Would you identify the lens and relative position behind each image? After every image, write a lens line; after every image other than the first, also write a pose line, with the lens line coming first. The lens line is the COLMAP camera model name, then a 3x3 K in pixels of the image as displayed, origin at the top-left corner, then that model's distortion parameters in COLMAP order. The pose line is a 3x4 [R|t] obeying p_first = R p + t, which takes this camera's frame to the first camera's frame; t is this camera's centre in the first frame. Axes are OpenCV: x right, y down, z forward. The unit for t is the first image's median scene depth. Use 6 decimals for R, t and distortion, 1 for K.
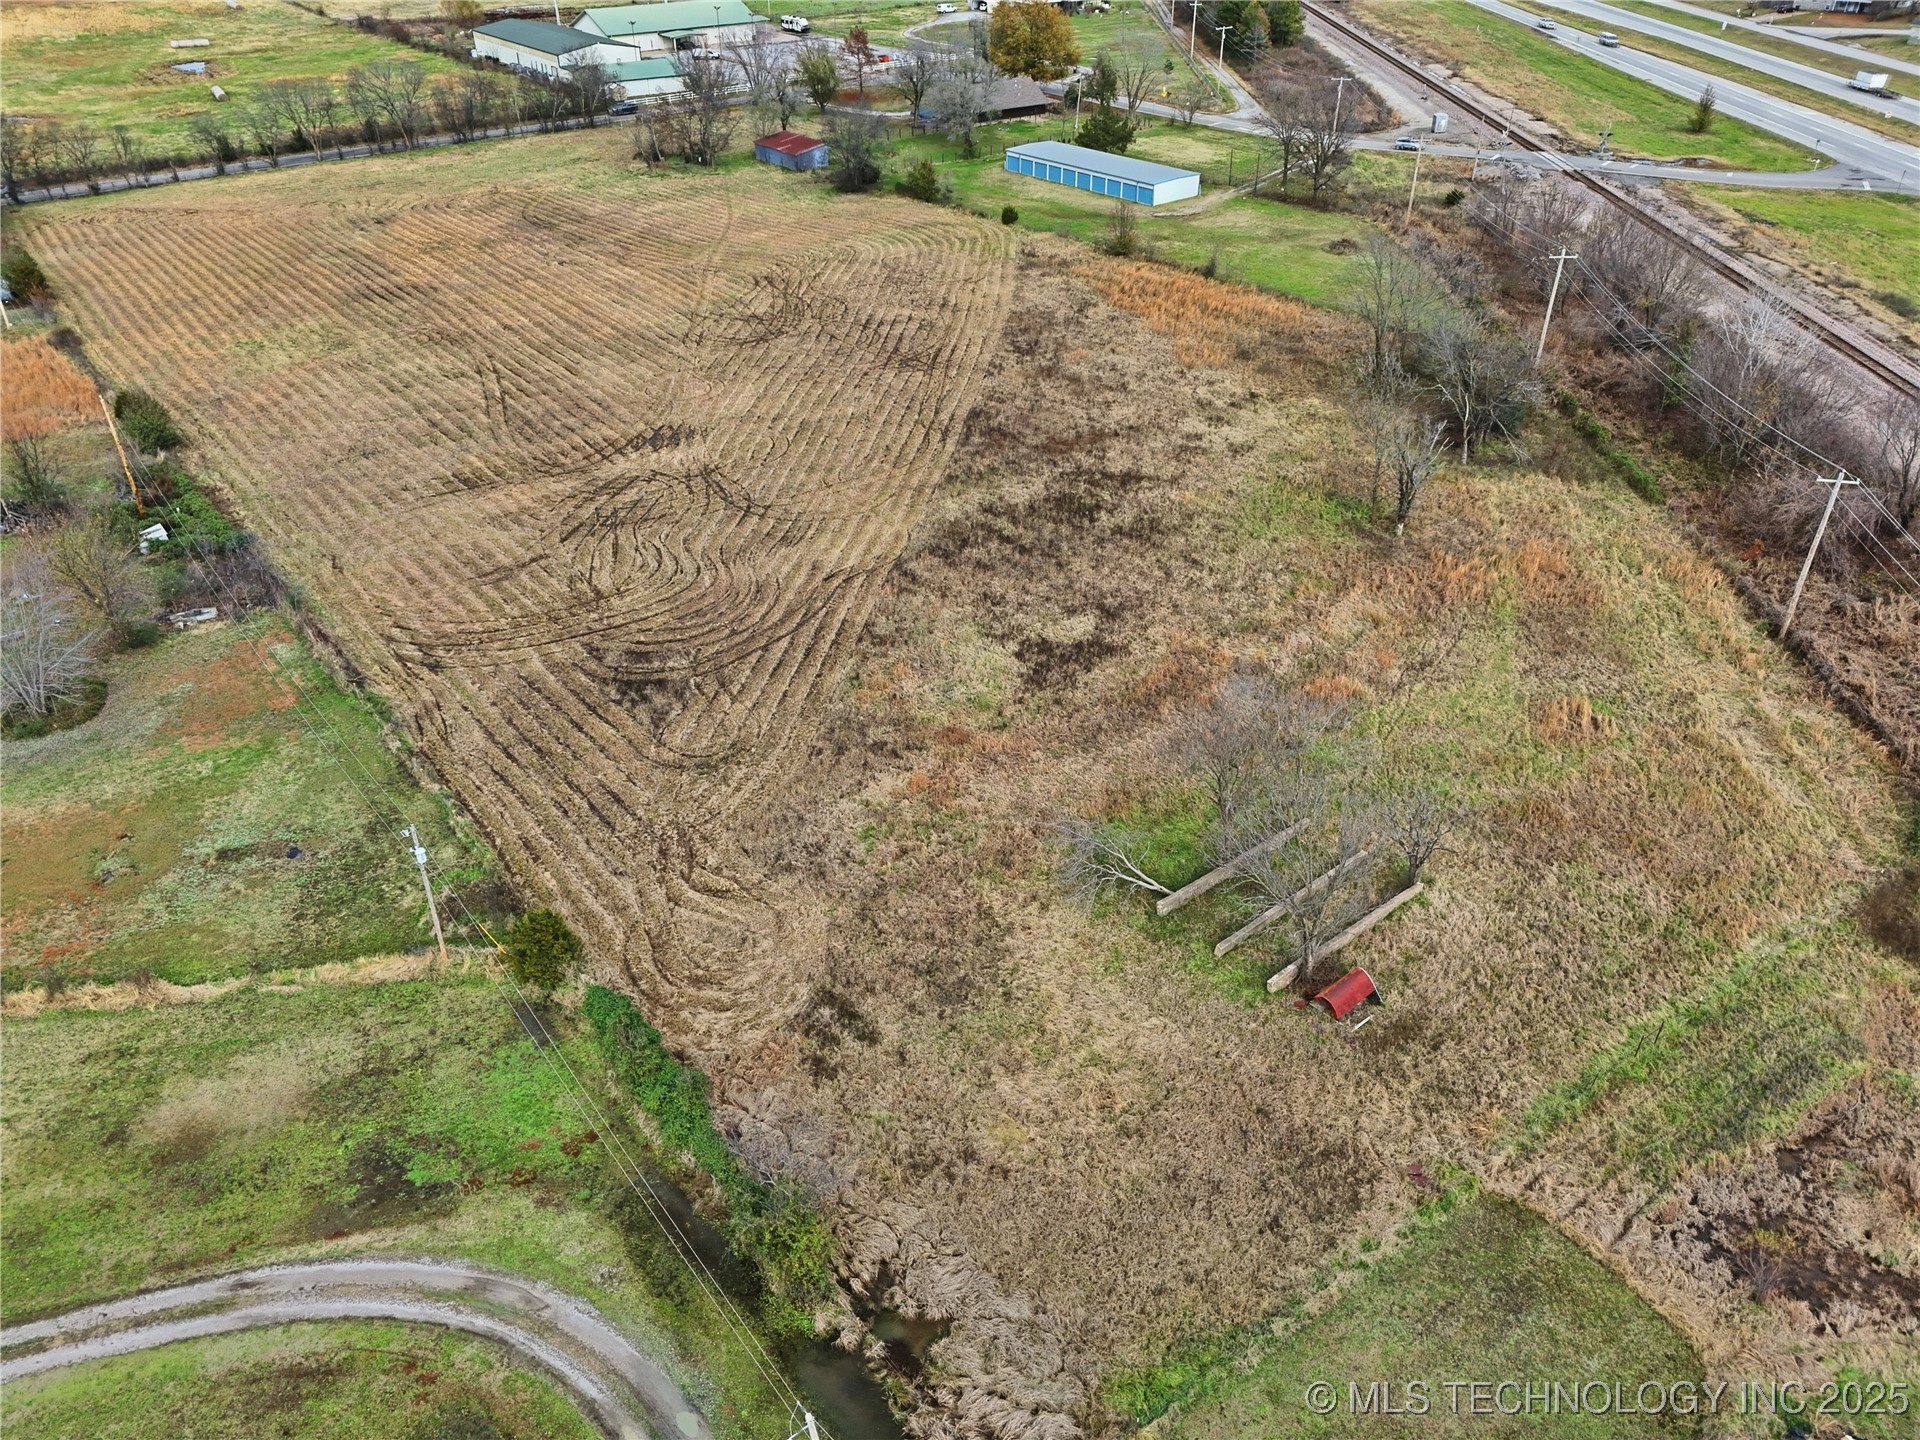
lens RADIAL K [[1410.0, 0, 961.6], [0, 1410.0, 725.4], [0, 0, 1]] dist [0.072843, -0.063248]
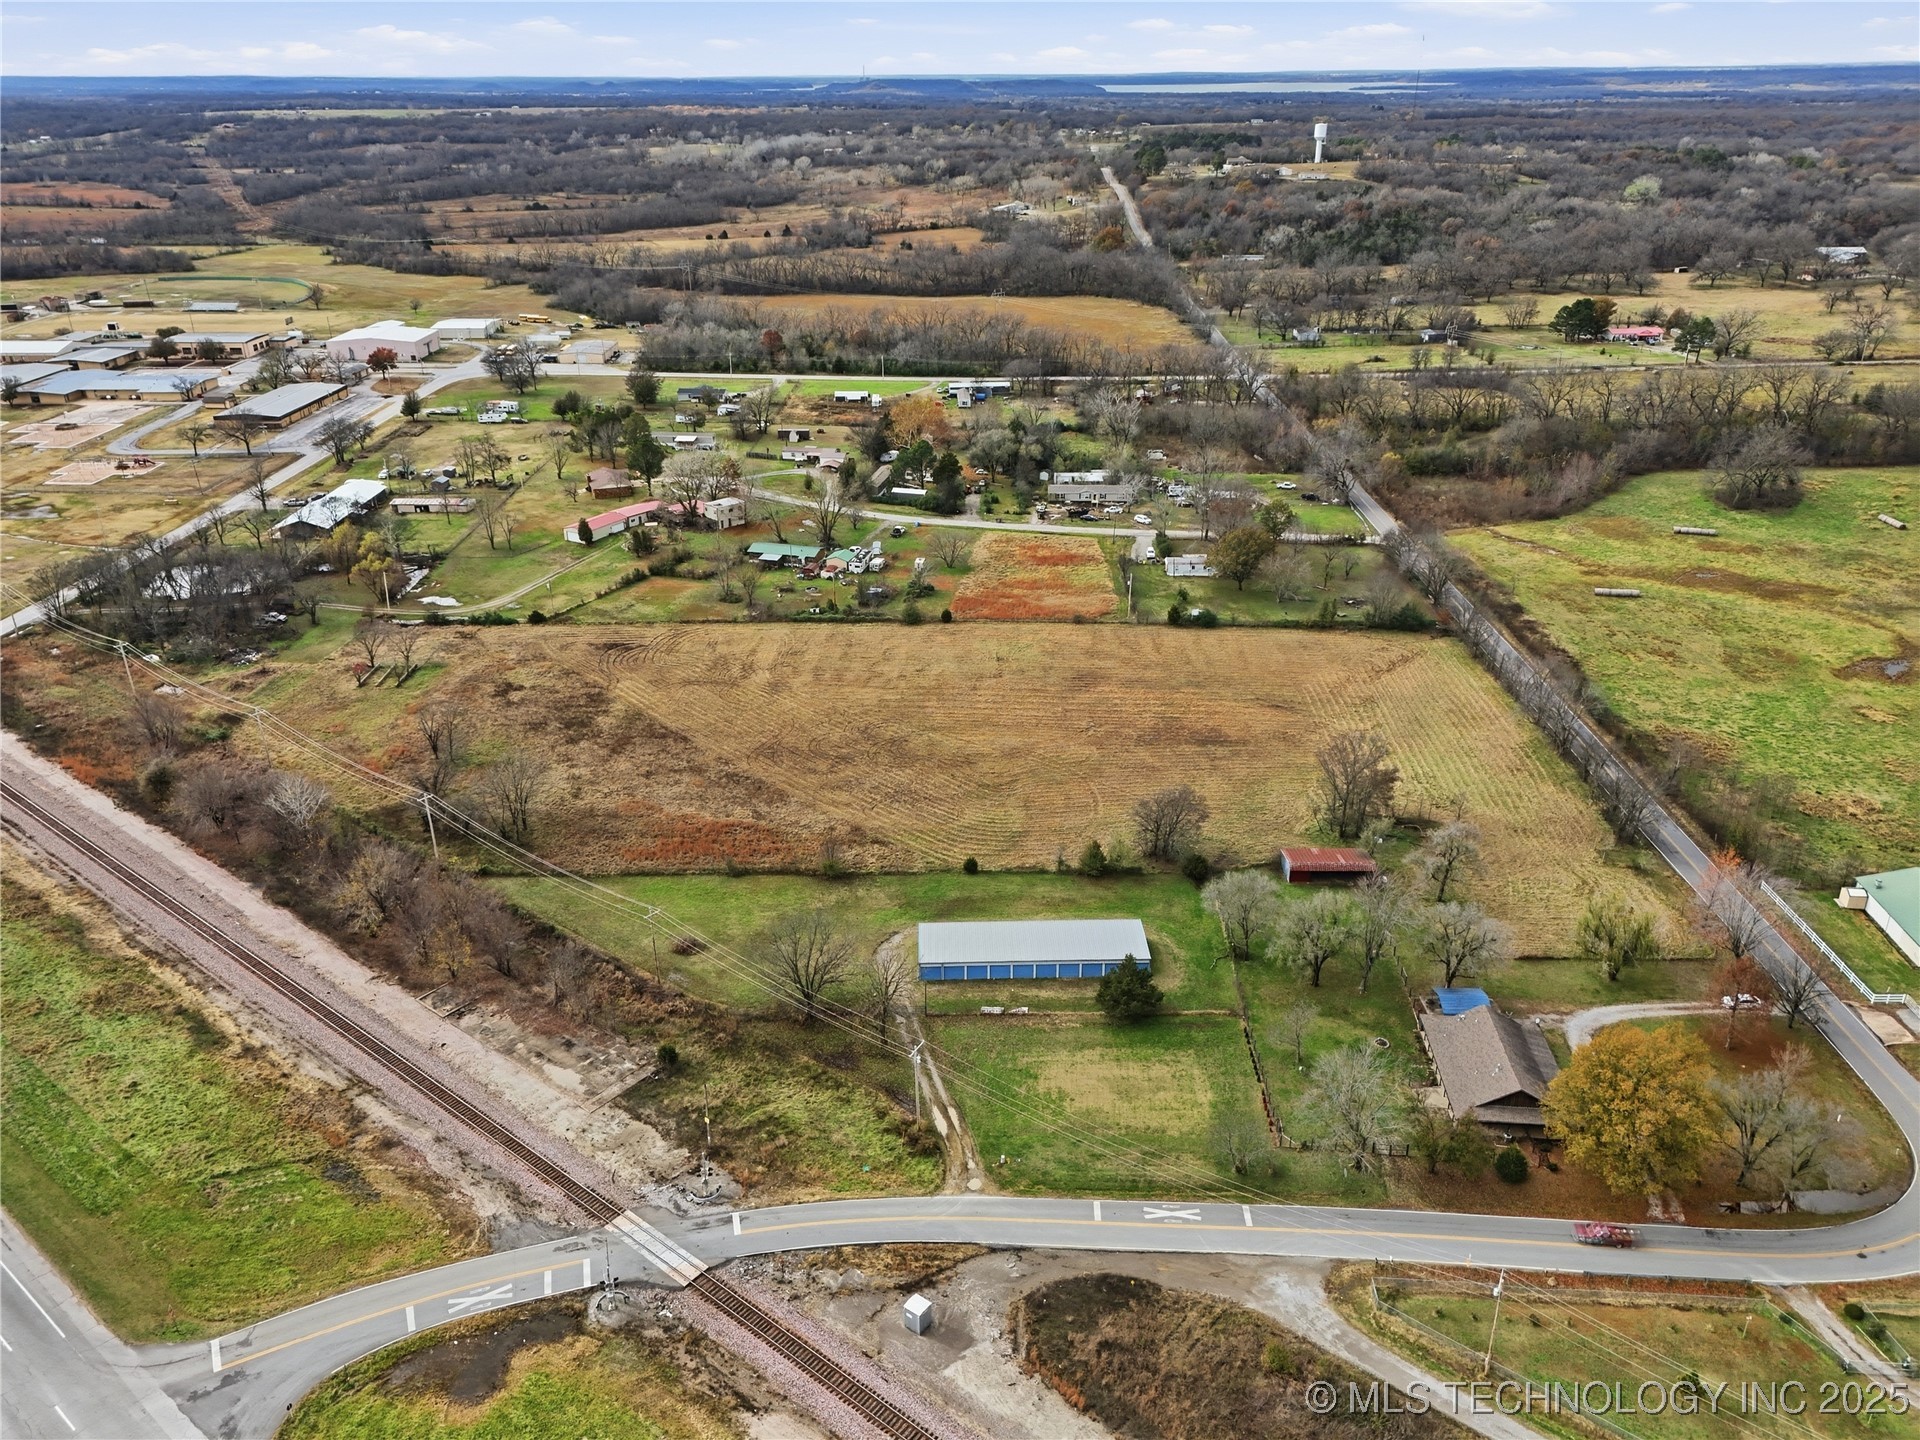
lens RADIAL K [[1410.0, 0, 963.5], [0, 1410.0, 716.5], [0, 0, 1]] dist [0.072843, -0.063248]
pose [[-0.619718, 0.334211, -0.710107, 1.504618], [-0.419934, 0.623177, 0.659778, -2.219796], [0.663028, 0.707074, -0.245847, 2.255349]]
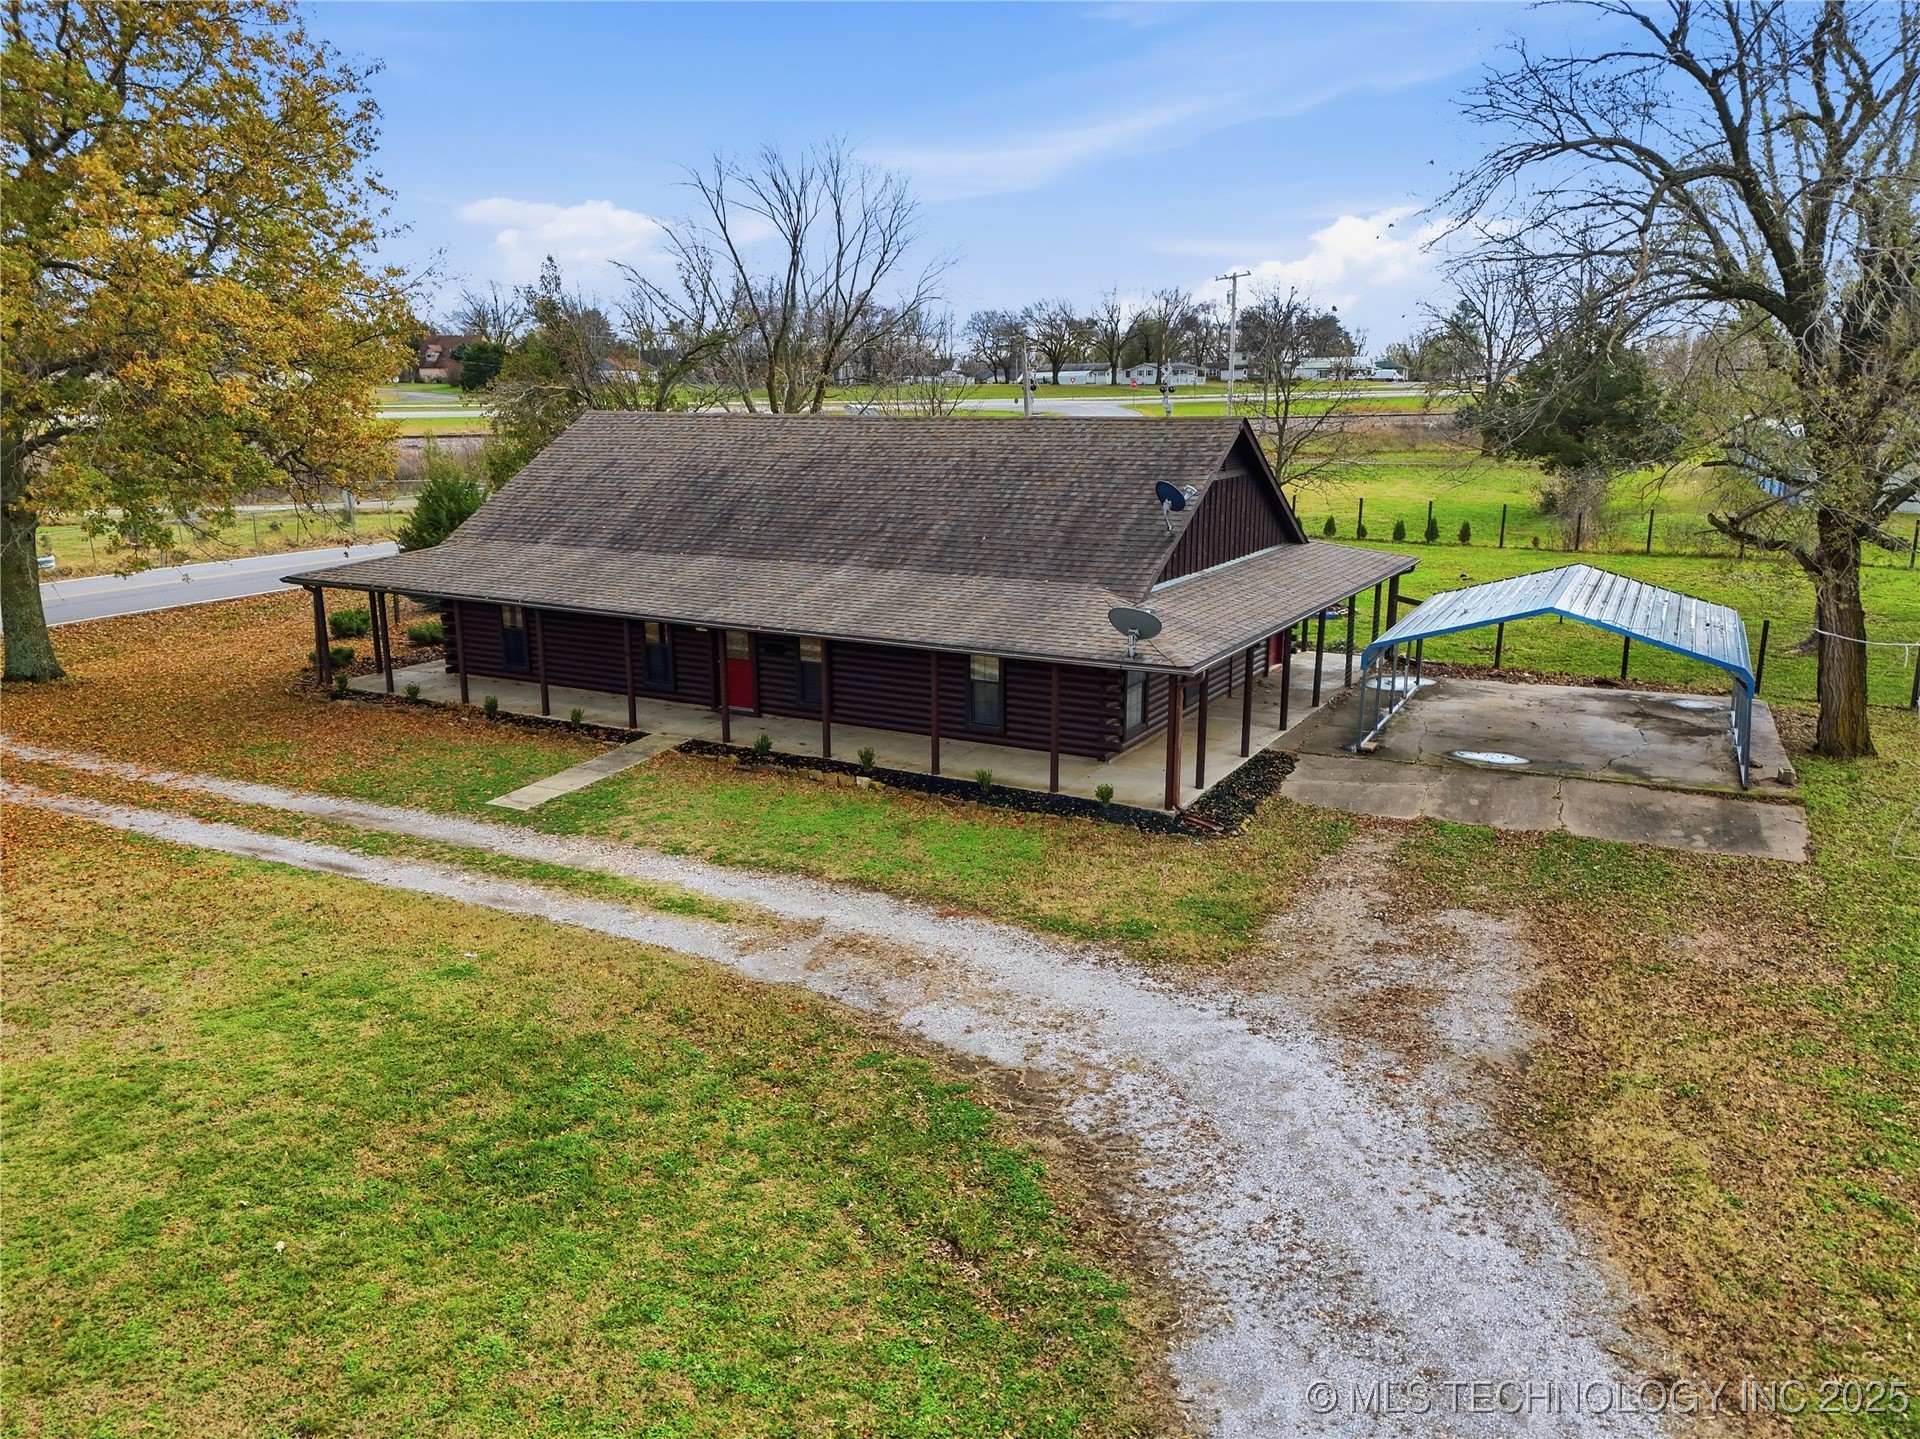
lens RADIAL K [[1410.0, 0, 959.6], [0, 1410.0, 718.8], [0, 0, 1]] dist [0.072843, -0.063248]
pose [[-0.453054, -0.200443, 0.868657, -0.222441], [0.499901, 0.749662, 0.433711, -1.217282], [-0.738134, 0.630737, -0.239436, 2.633358]]
